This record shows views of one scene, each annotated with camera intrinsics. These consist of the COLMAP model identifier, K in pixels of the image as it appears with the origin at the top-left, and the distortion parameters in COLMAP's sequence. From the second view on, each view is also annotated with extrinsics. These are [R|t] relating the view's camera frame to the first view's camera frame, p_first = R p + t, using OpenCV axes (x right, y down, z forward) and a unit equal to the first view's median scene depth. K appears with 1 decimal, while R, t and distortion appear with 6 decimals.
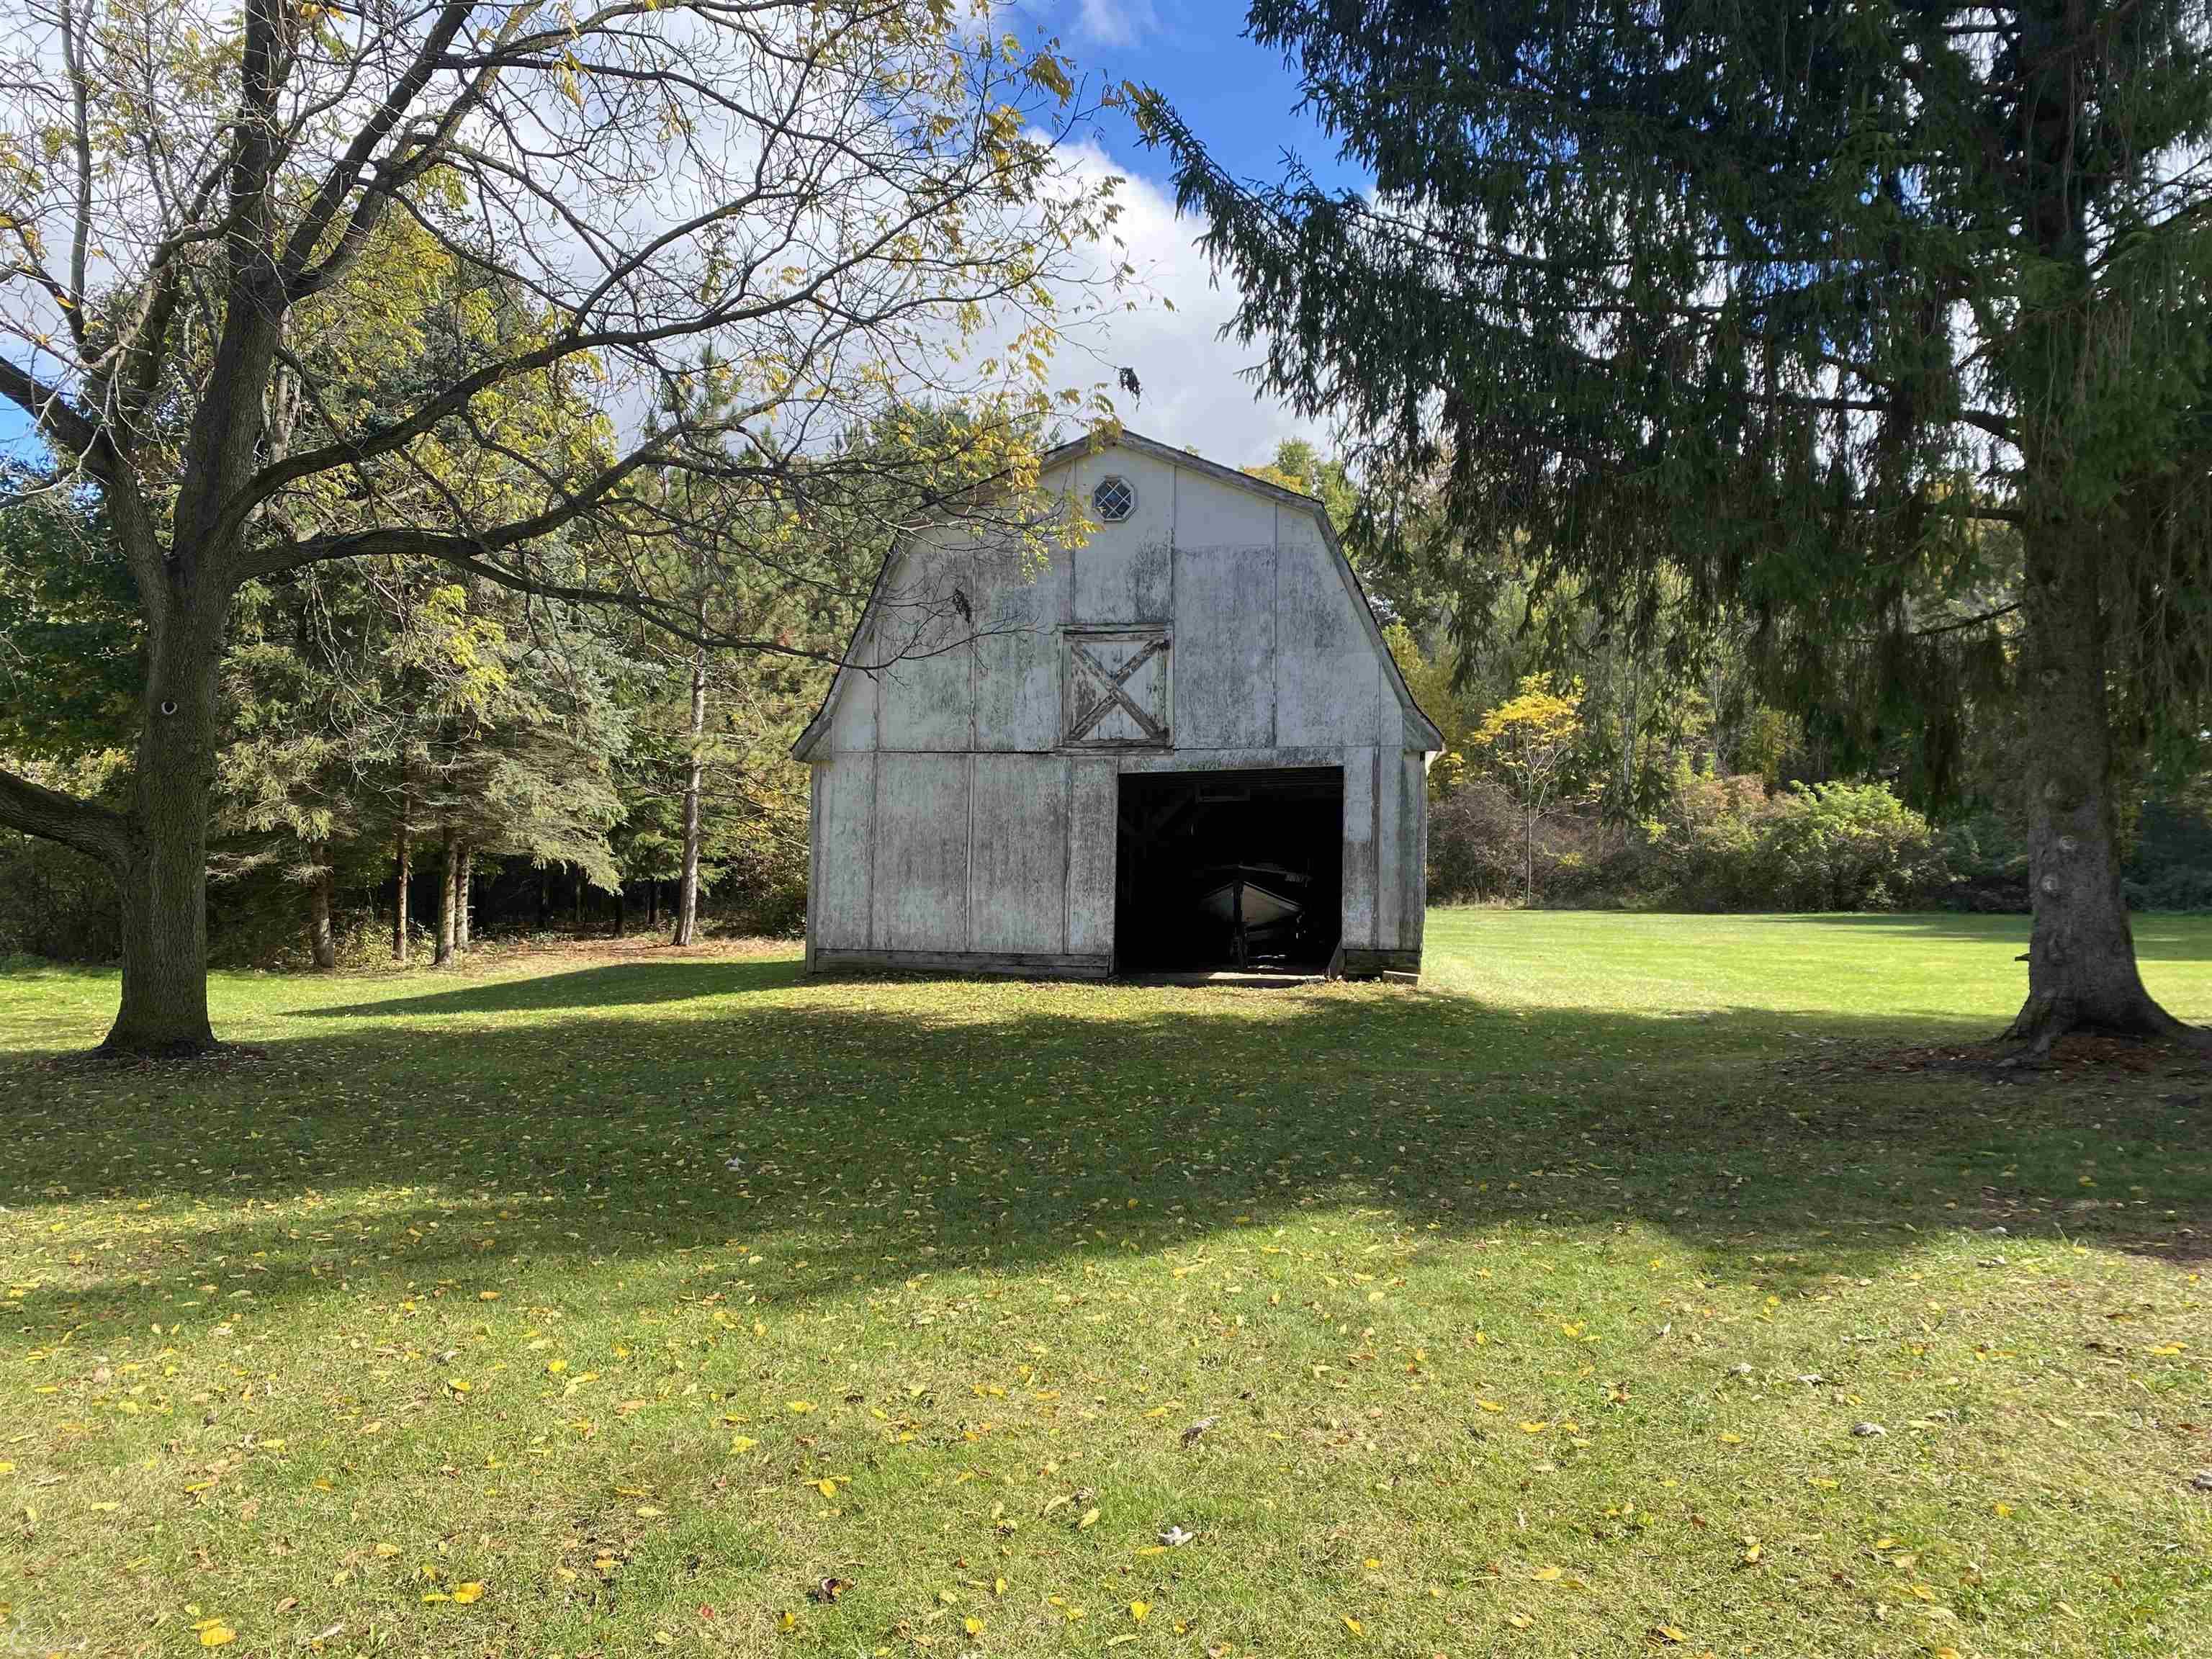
lens RADIAL K [[1689.6, 0, 1110.0], [0, 1689.6, 834.9], [0, 0, 1]] dist [0.035685, -0.040661]
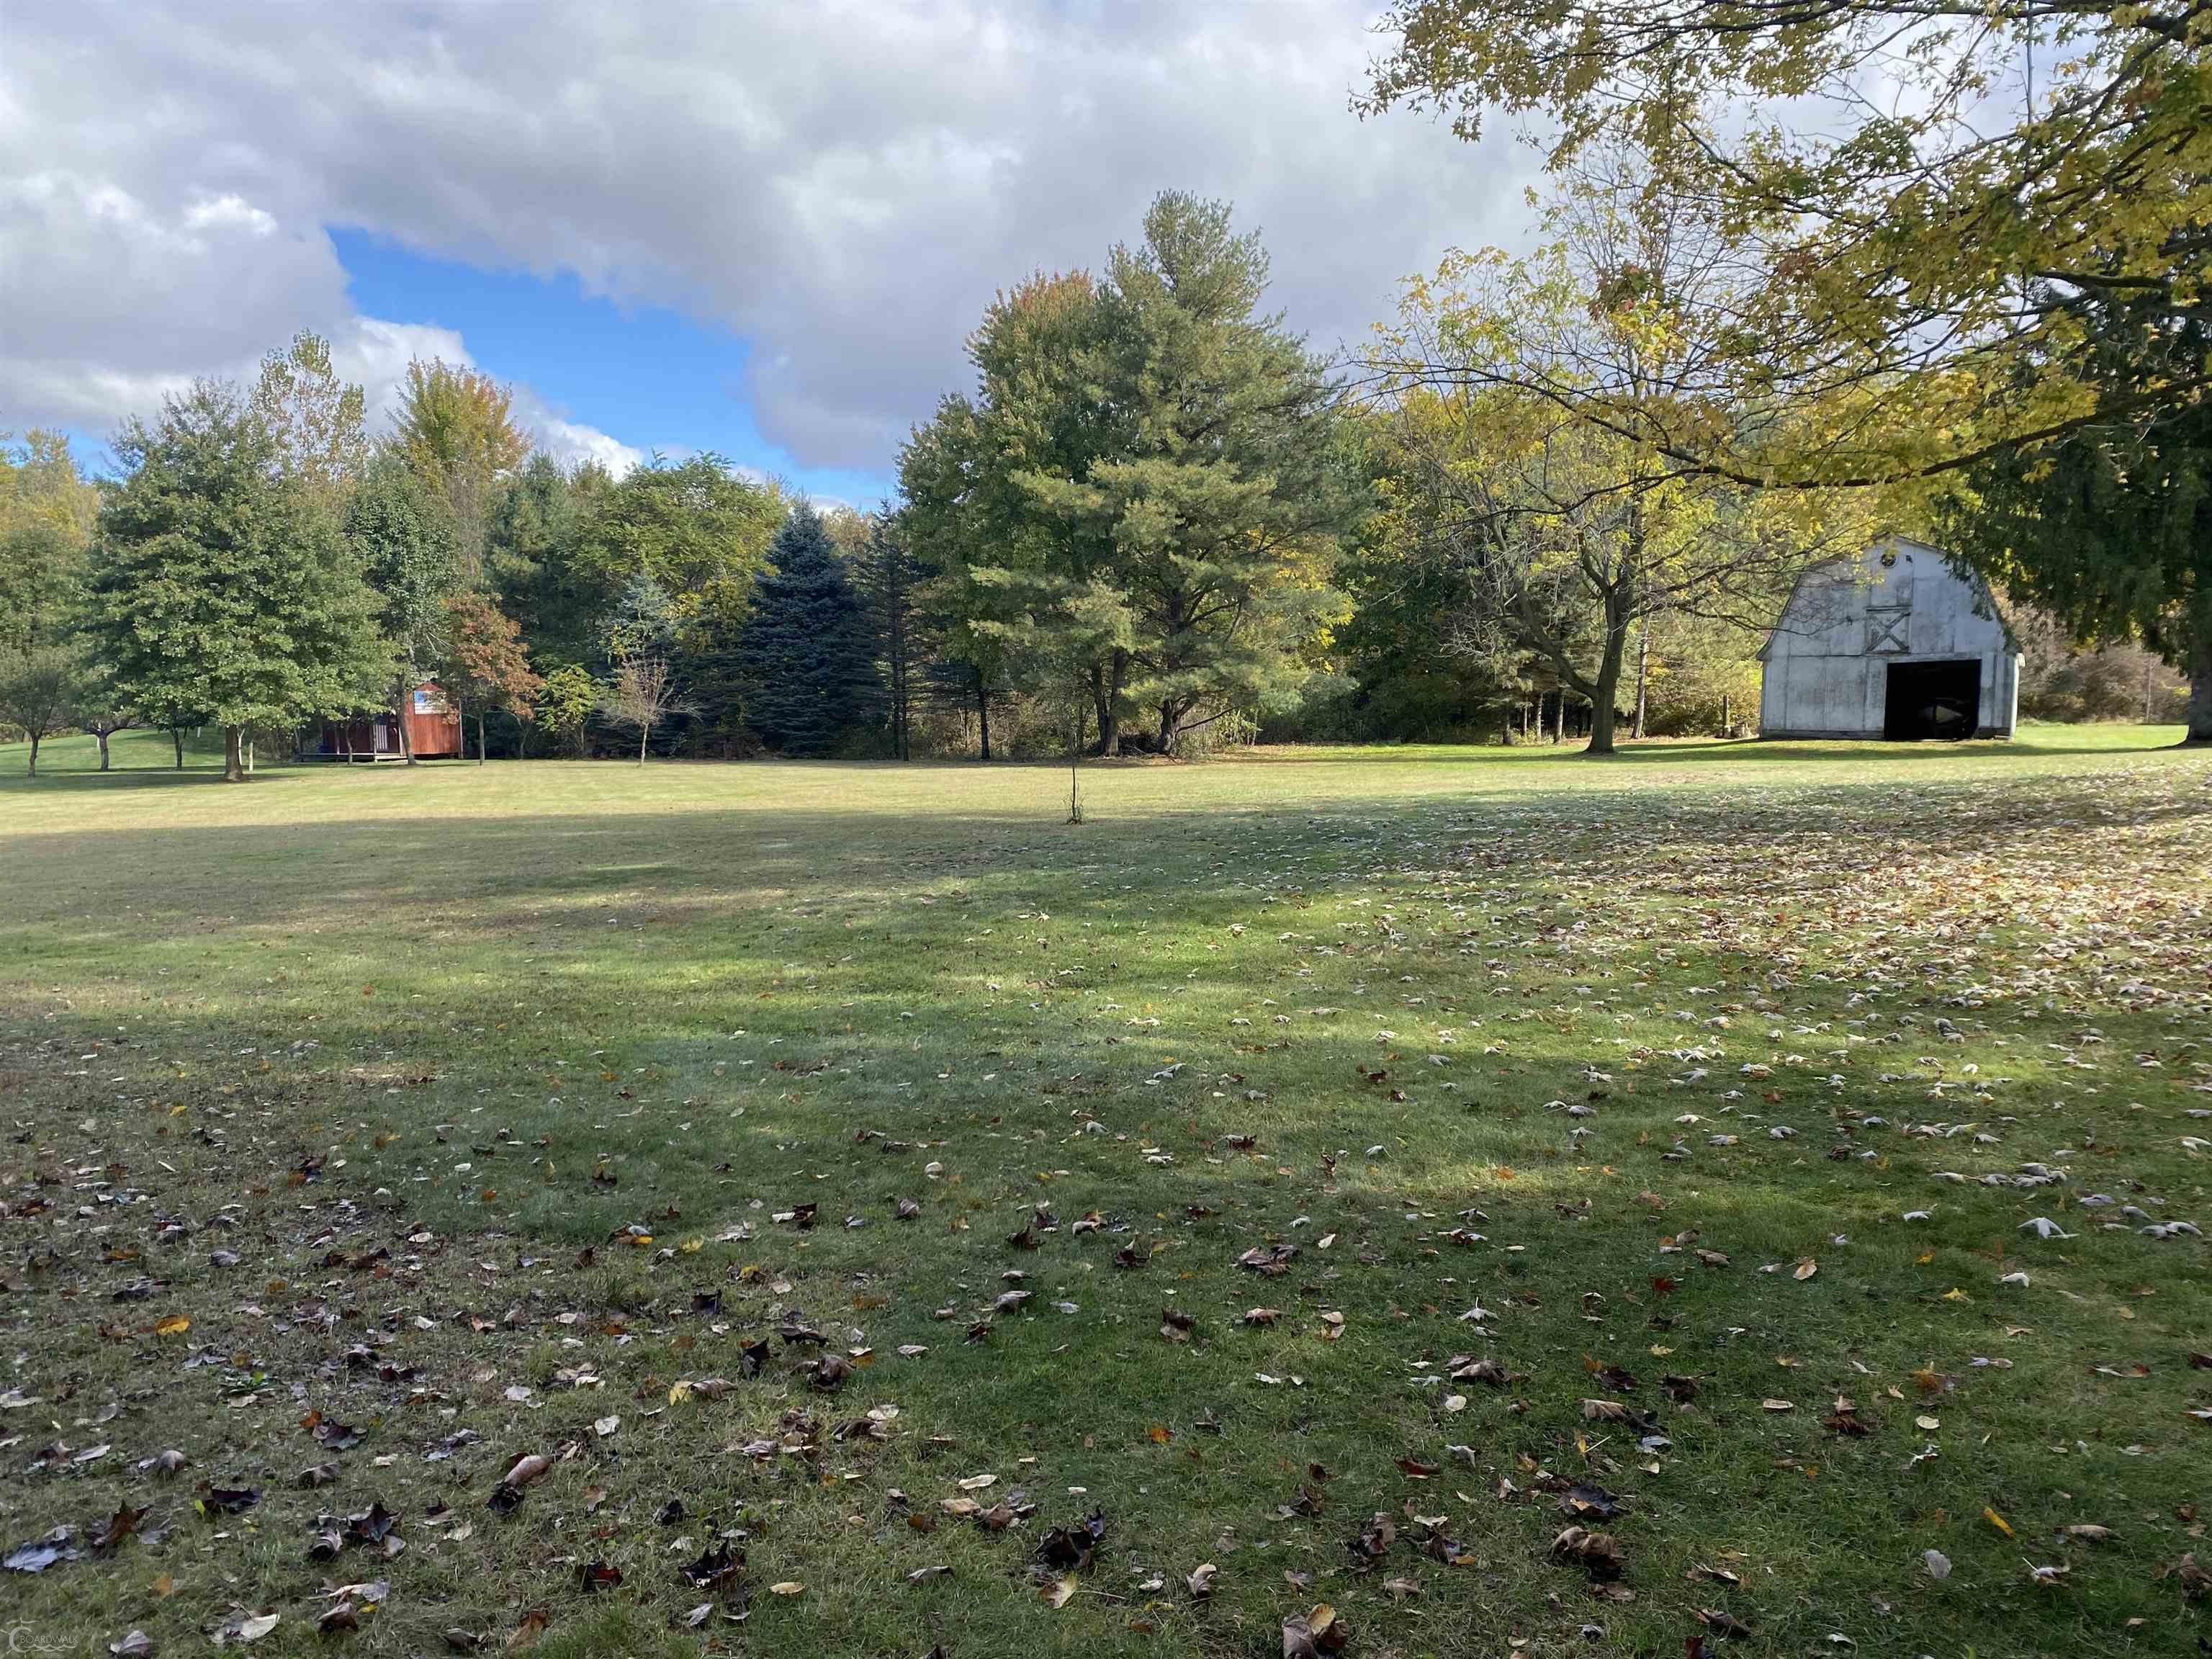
lens RADIAL K [[1689.6, 0, 1137.5], [0, 1689.6, 853.5], [0, 0, 1]] dist [0.035685, -0.040661]
pose [[0.937971, 0.020169, -0.346126, -0.170940], [0.016535, 0.994569, 0.102762, -0.032984], [0.346319, -0.102111, 0.932543, -1.943171]]
